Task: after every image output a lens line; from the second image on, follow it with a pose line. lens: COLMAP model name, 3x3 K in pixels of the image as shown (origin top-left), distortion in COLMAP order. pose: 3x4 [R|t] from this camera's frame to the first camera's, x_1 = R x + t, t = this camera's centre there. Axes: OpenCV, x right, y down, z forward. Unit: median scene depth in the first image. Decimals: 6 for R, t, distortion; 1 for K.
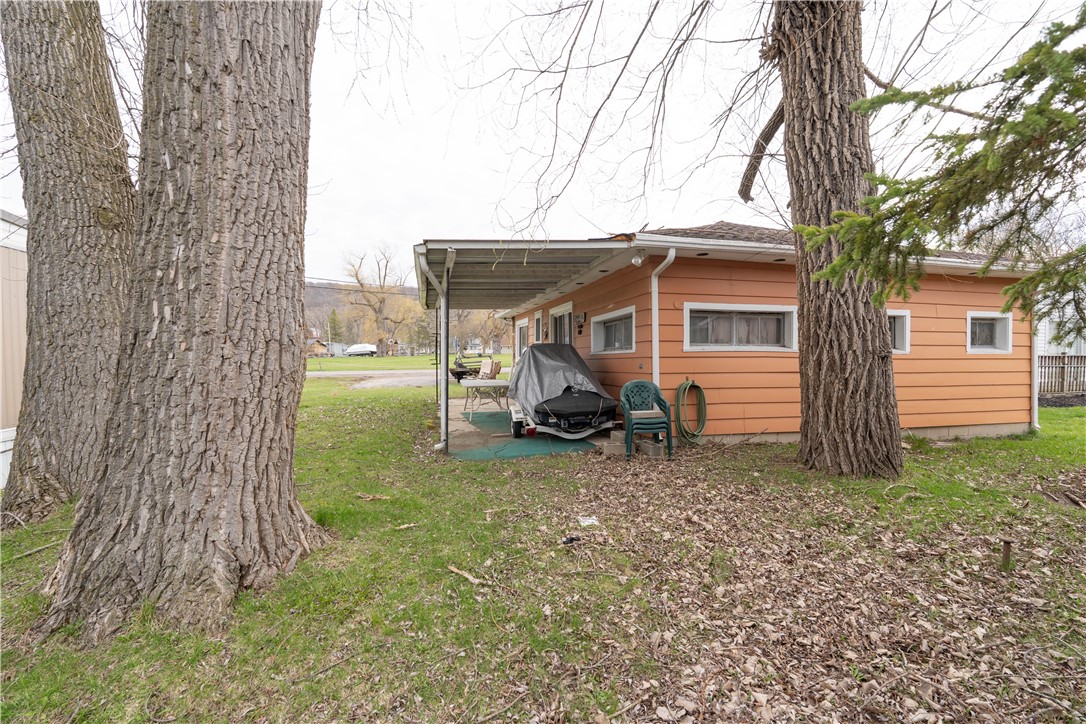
lens RADIAL K [[478.3, 0, 542.0], [0, 478.3, 362.6], [0, 0, 1]] dist [-0.005143, 0.001132]
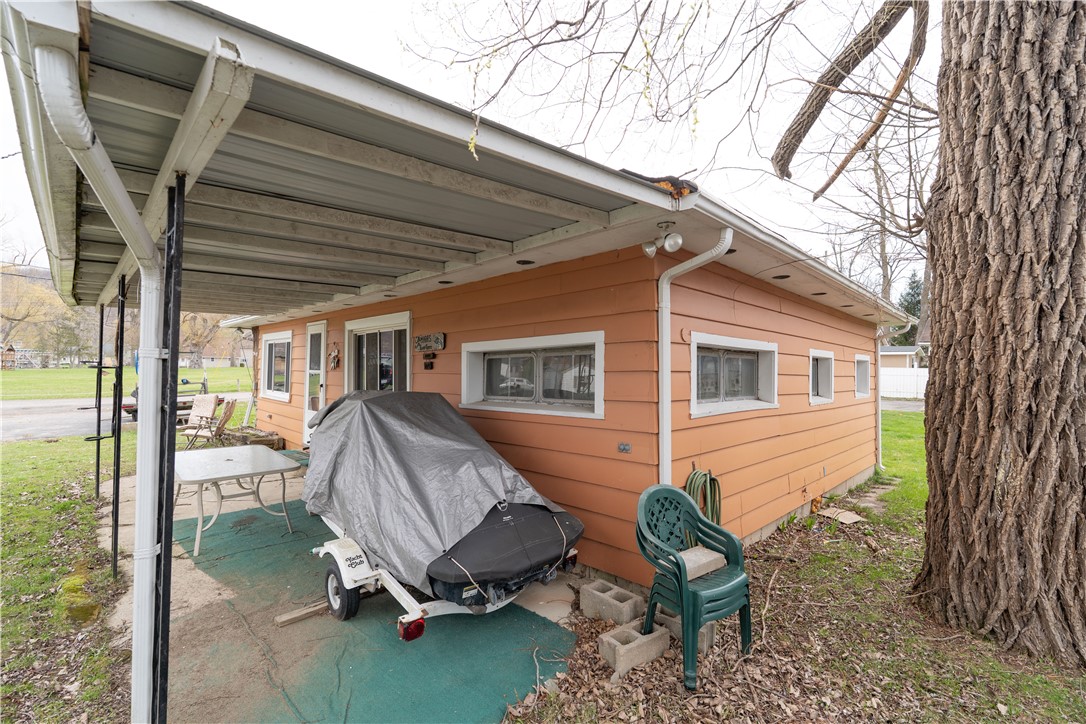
lens RADIAL K [[478.3, 0, 546.7], [0, 478.3, 362.4], [0, 0, 1]] dist [-0.005143, 0.001132]
pose [[0.854693, 0.019505, 0.518768, -0.127291], [-0.003518, 0.999489, -0.031783, -0.061825], [-0.519122, 0.025339, 0.854324, 0.529480]]
